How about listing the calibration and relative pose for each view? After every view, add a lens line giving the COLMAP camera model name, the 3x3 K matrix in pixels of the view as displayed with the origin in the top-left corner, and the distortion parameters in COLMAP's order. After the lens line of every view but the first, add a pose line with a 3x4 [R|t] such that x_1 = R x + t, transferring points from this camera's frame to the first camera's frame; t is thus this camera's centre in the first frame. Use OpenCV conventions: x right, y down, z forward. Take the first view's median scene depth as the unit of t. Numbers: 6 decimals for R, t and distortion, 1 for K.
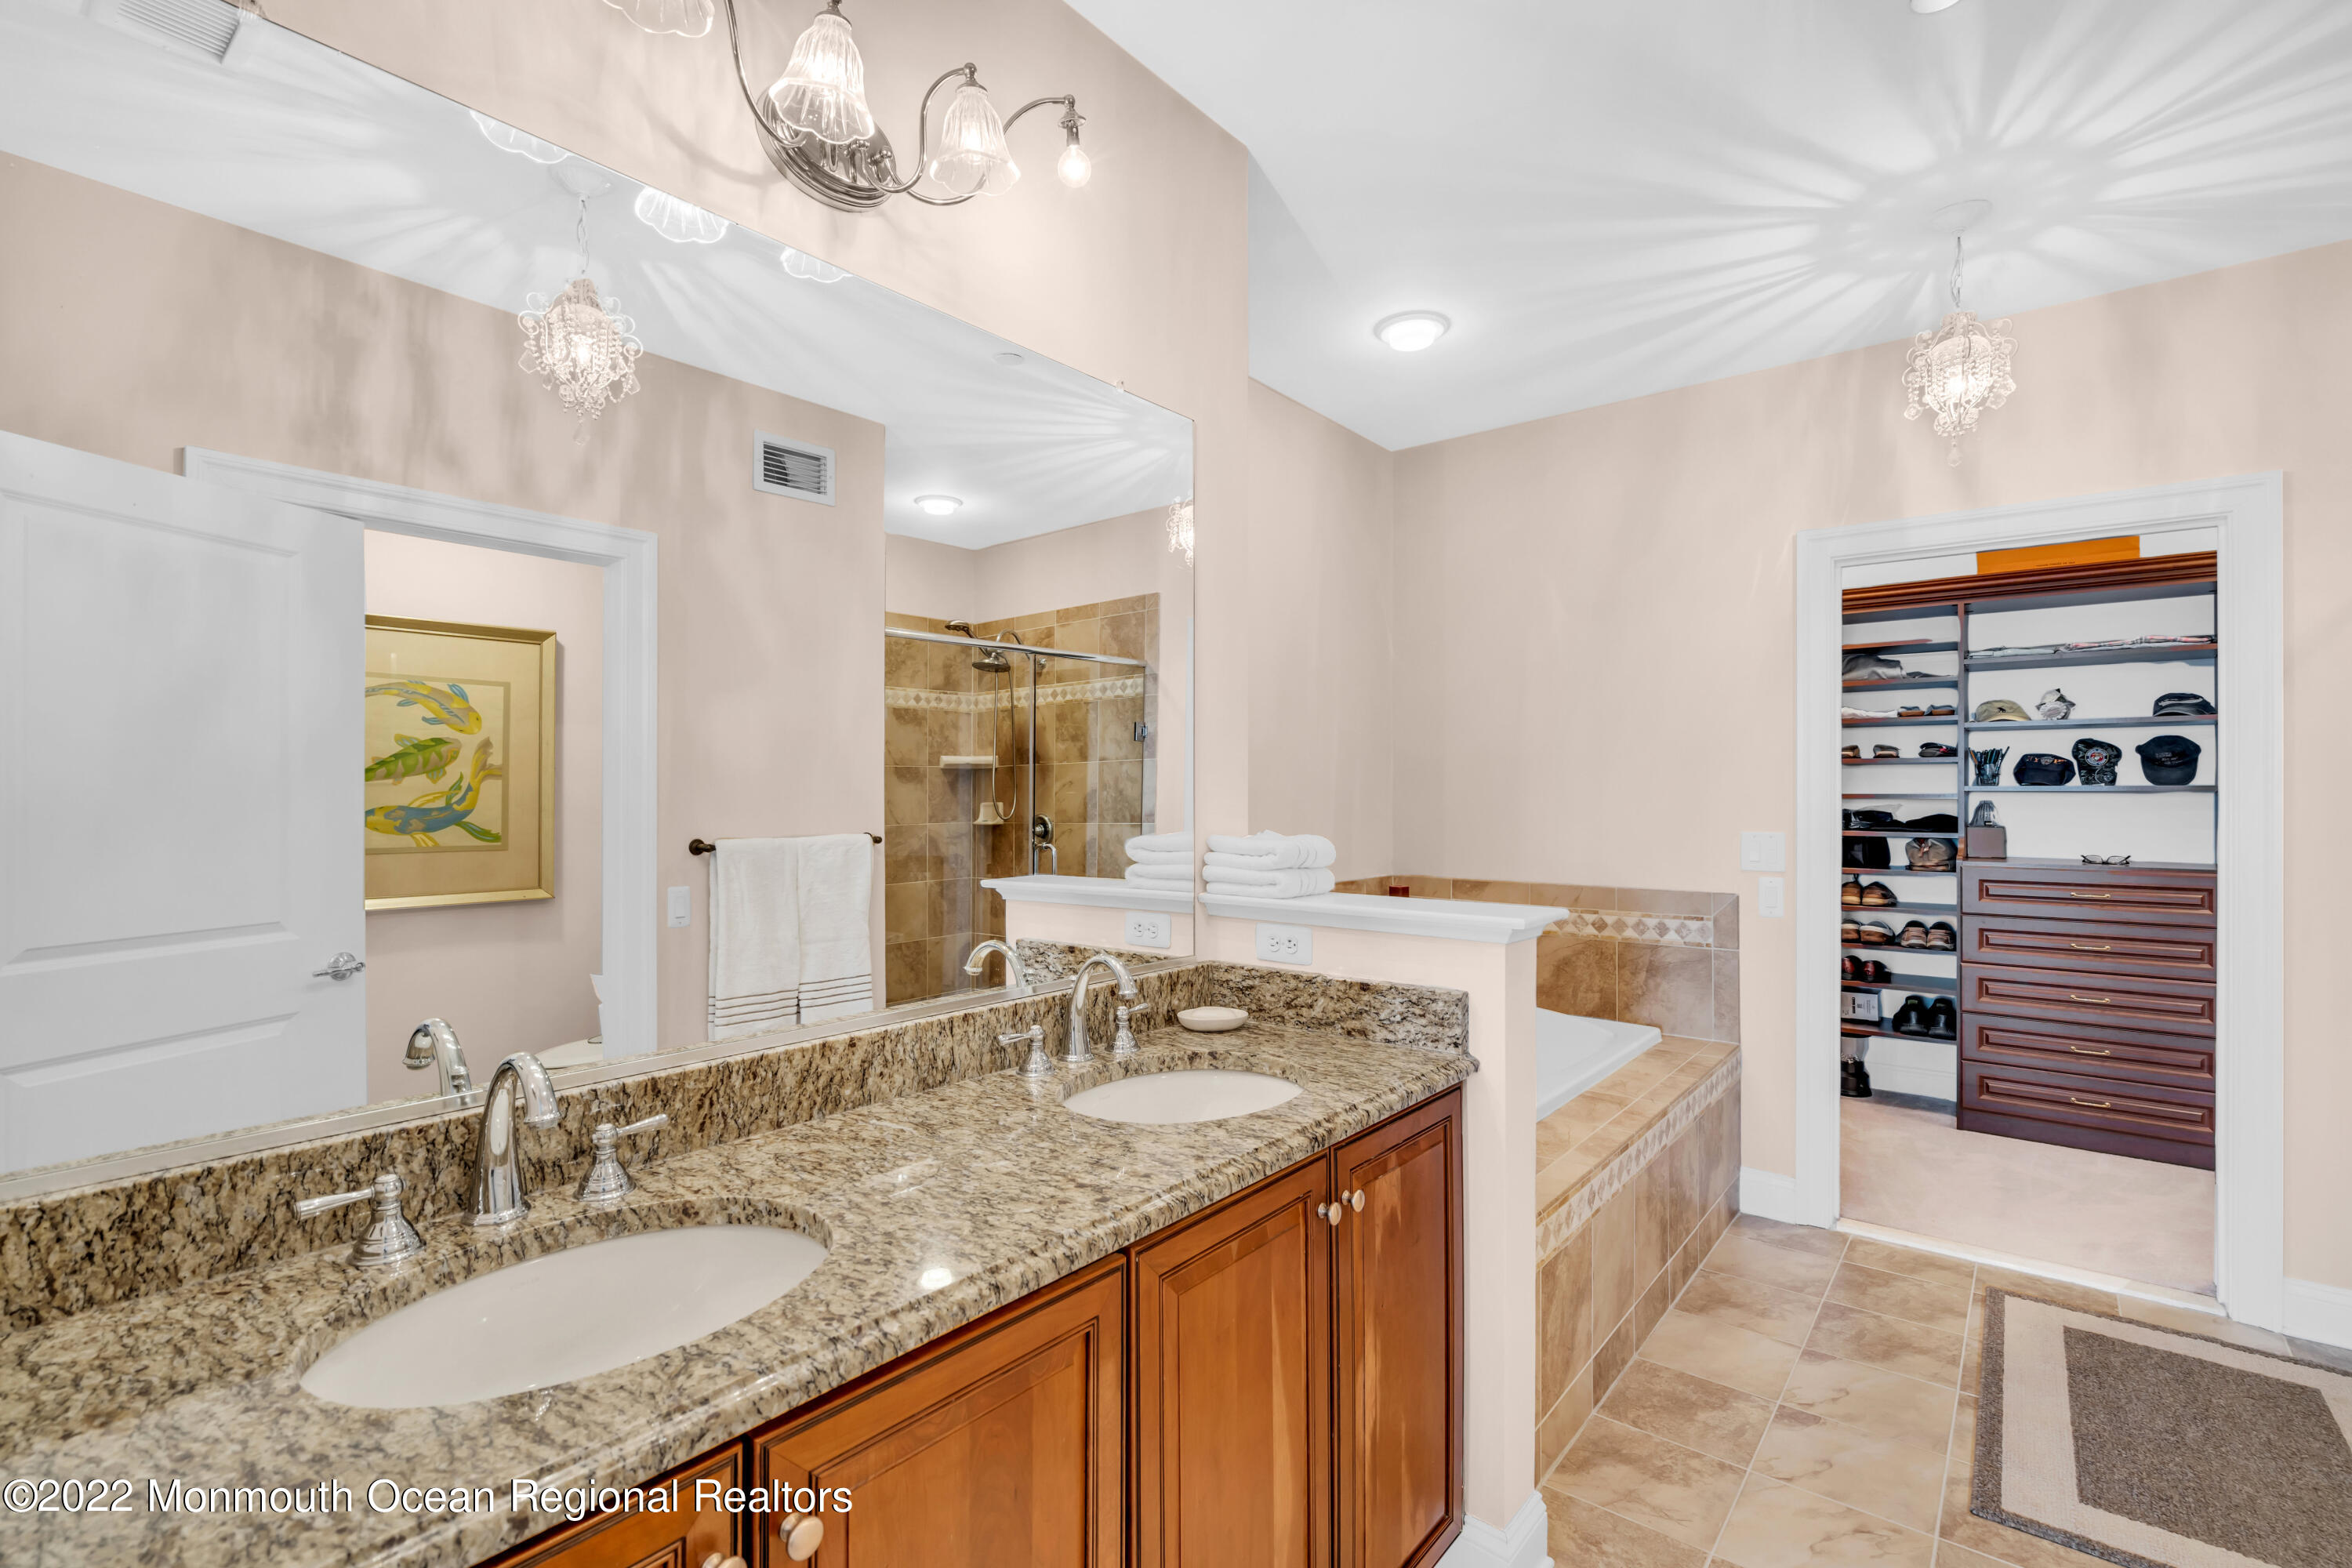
lens RADIAL K [[1065.0, 0, 1185.8], [0, 1065.0, 788.9], [0, 0, 1]] dist [0.000029, 0.000270]
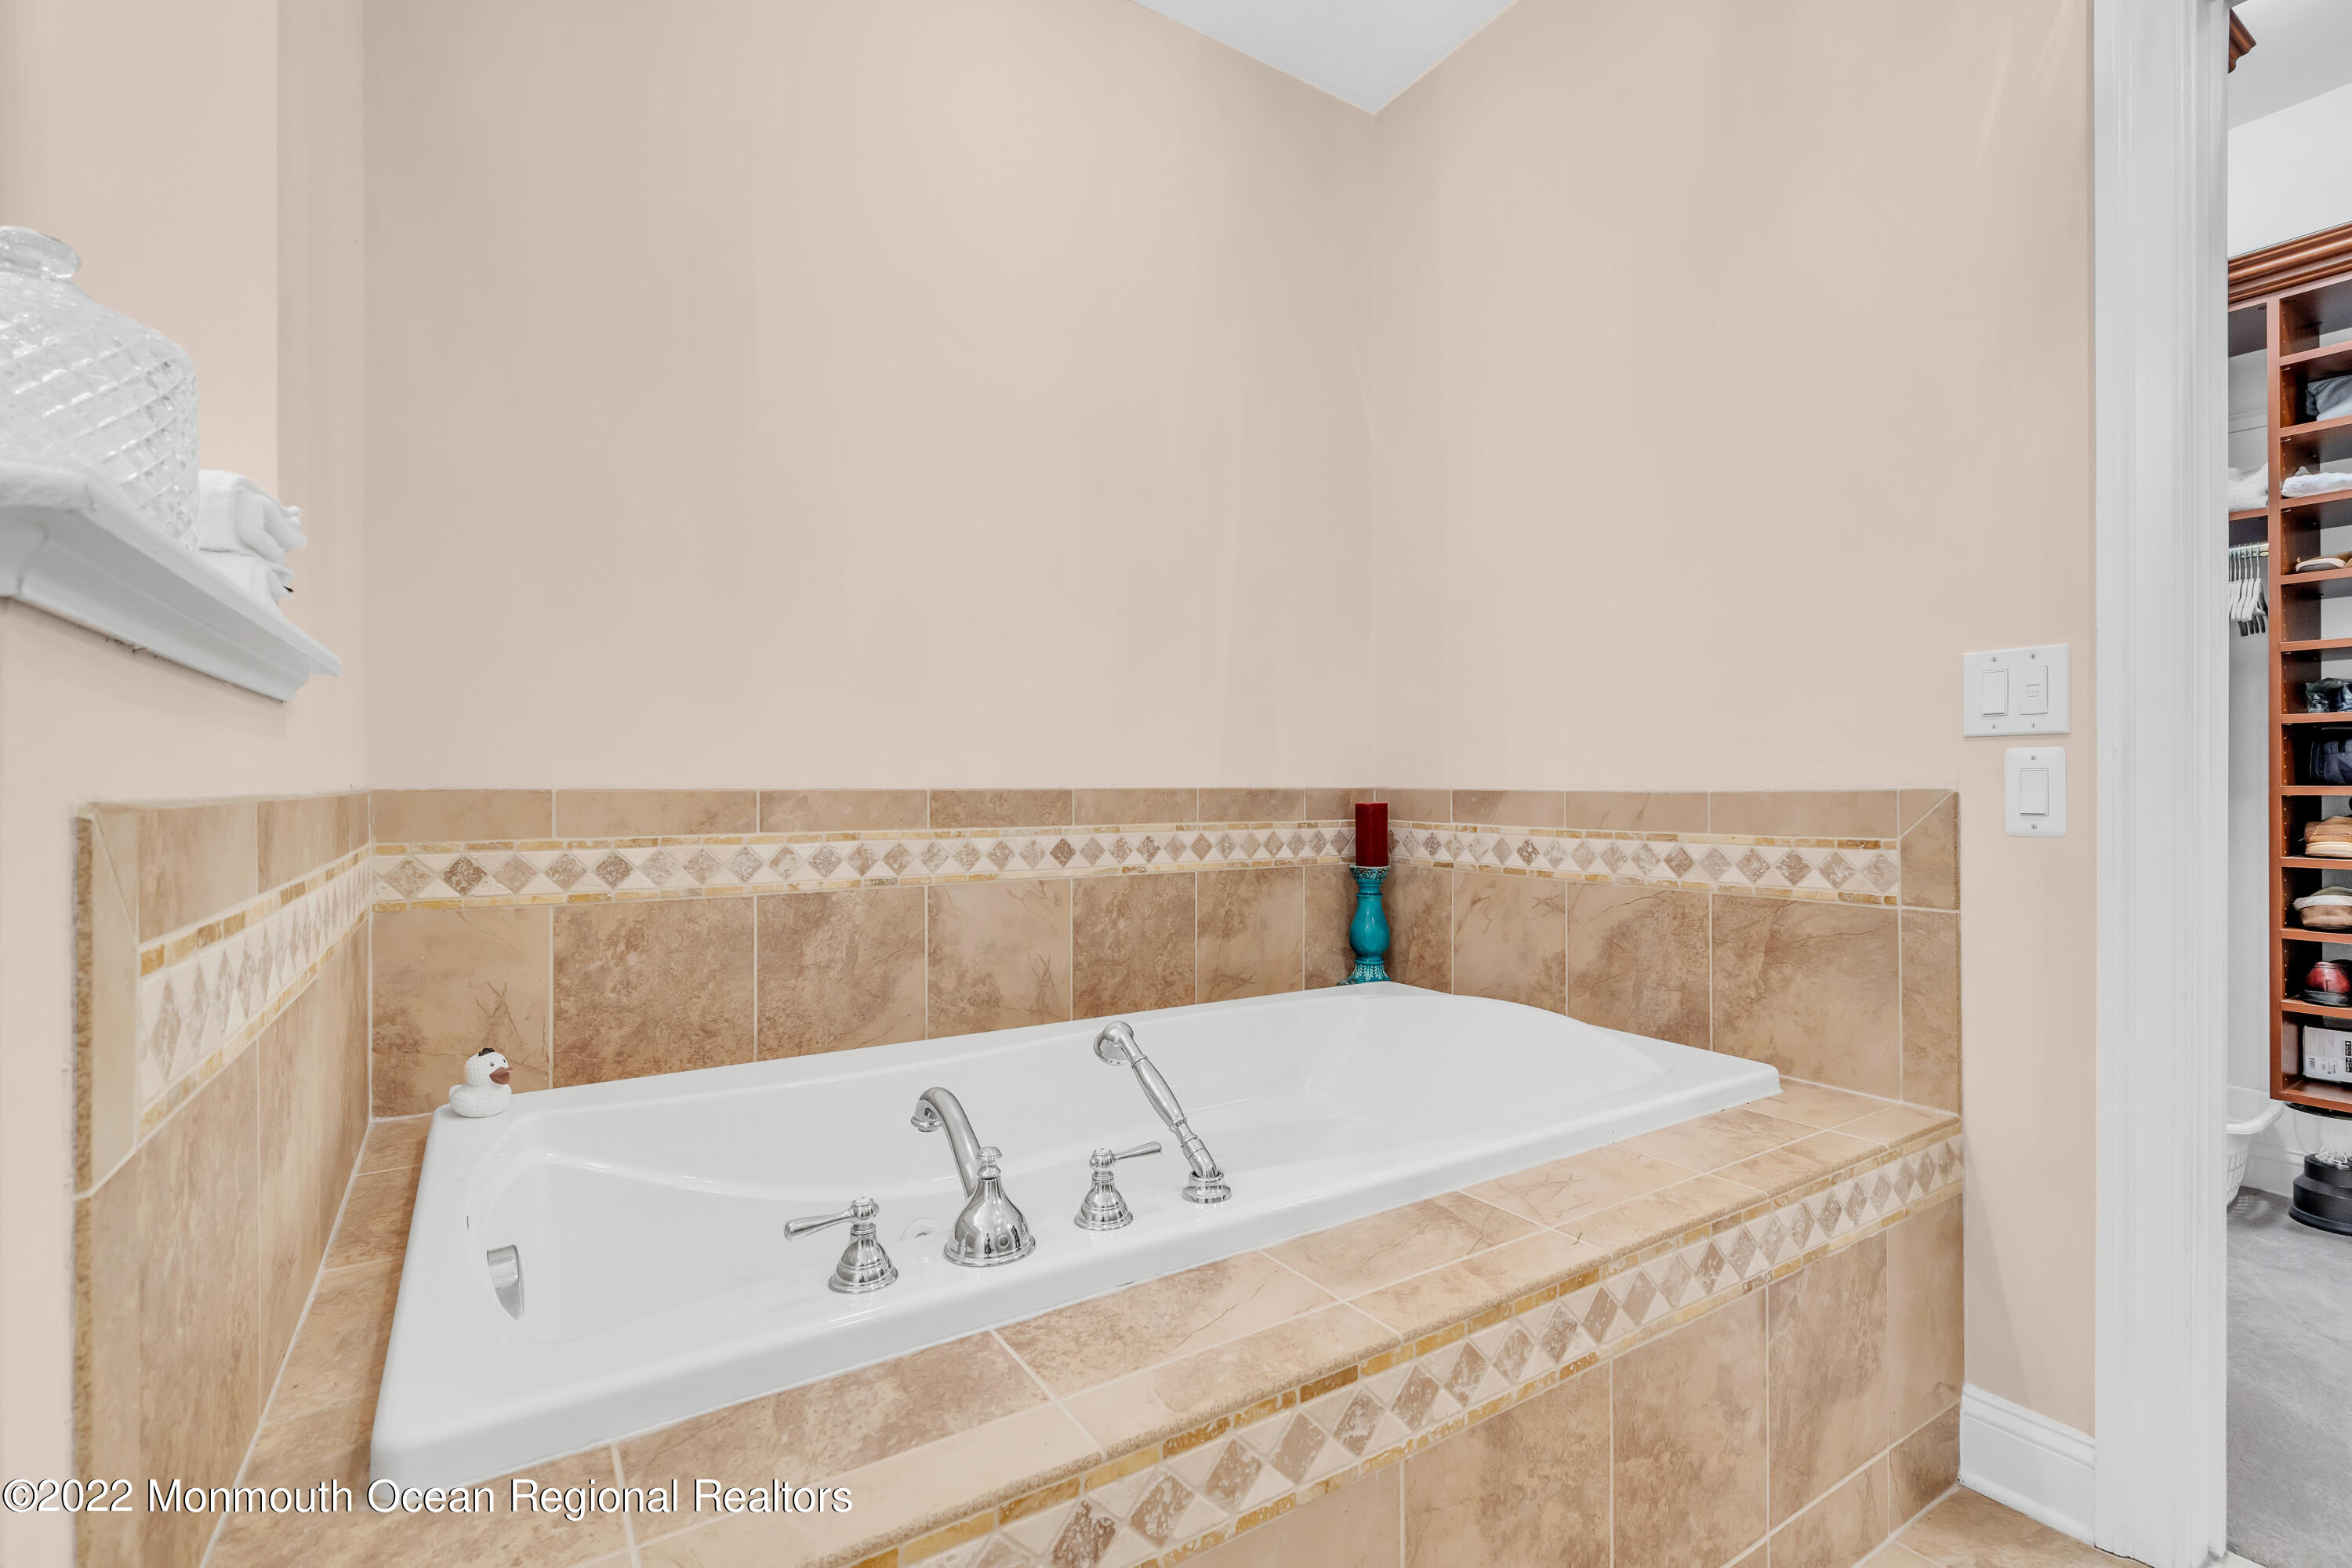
lens RADIAL K [[1055.5, 0, 1170.8], [0, 1055.5, 780.2], [0, 0, 1]] dist [-0.003055, 0.001327]
pose [[0.947485, -0.002427, -0.319792, 0.332836], [0.000839, 0.999987, -0.005102, 0.094266], [0.319800, 0.004566, 0.947474, 0.446950]]
